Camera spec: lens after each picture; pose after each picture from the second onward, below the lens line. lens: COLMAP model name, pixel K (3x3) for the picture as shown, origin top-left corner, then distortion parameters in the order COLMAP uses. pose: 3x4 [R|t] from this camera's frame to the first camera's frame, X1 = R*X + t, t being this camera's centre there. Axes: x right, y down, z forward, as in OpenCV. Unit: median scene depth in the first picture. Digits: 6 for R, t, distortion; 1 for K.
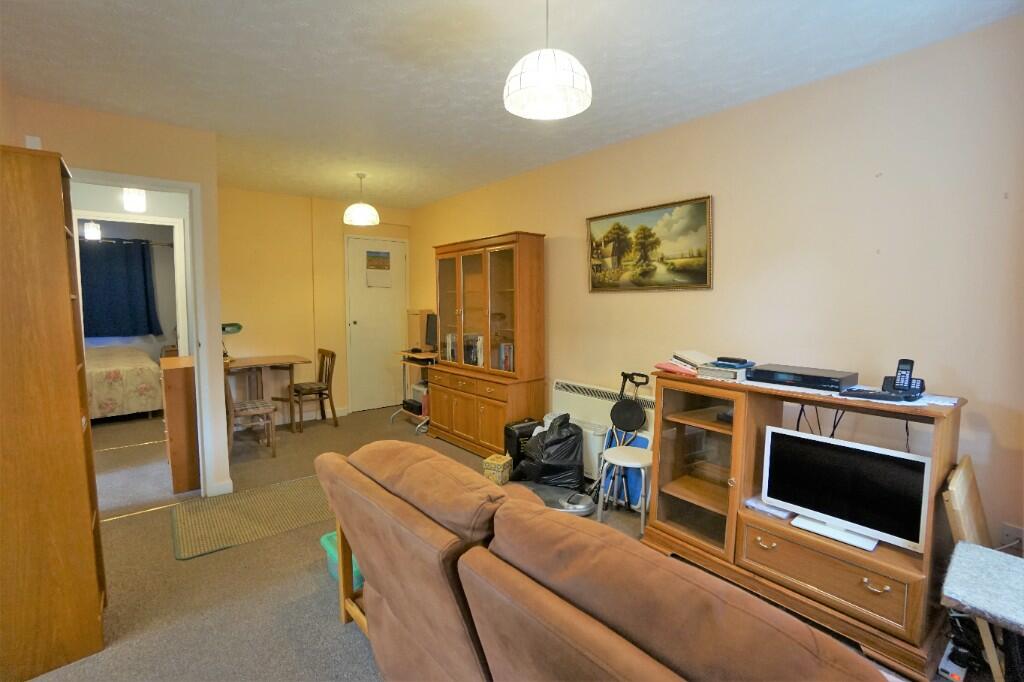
lens RADIAL K [[450.1, 0, 513.4], [0, 450.1, 328.4], [0, 0, 1]] dist [-0.073102, 0.025269]
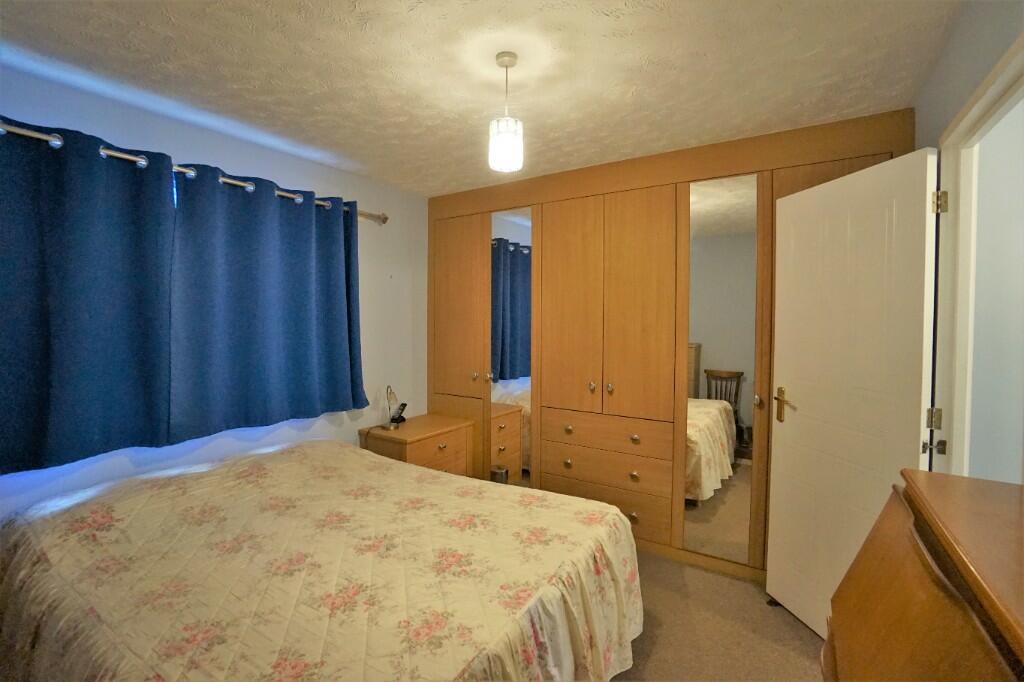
lens RADIAL K [[448.4, 0, 510.5], [0, 448.4, 326.0], [0, 0, 1]] dist [0.000270, 0.000060]
pose [[0.964228, 0.002702, 0.265062, -0.821055], [0.009494, 0.998954, -0.044721, -0.050984], [-0.264905, 0.045637, 0.963194, 0.502375]]
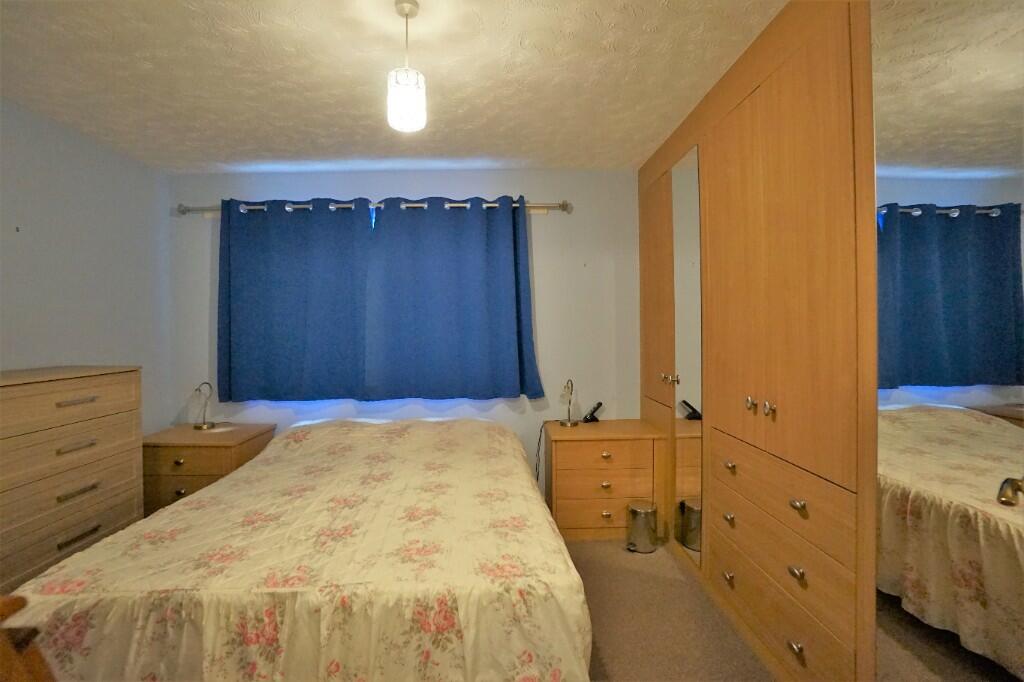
lens RADIAL K [[450.1, 0, 513.4], [0, 450.1, 328.4], [0, 0, 1]] dist [-0.073102, 0.025269]
pose [[0.787829, -0.007869, -0.615844, -0.557684], [-0.030108, 0.998231, -0.051271, -0.035813], [0.615158, 0.058934, 0.786198, 0.618802]]
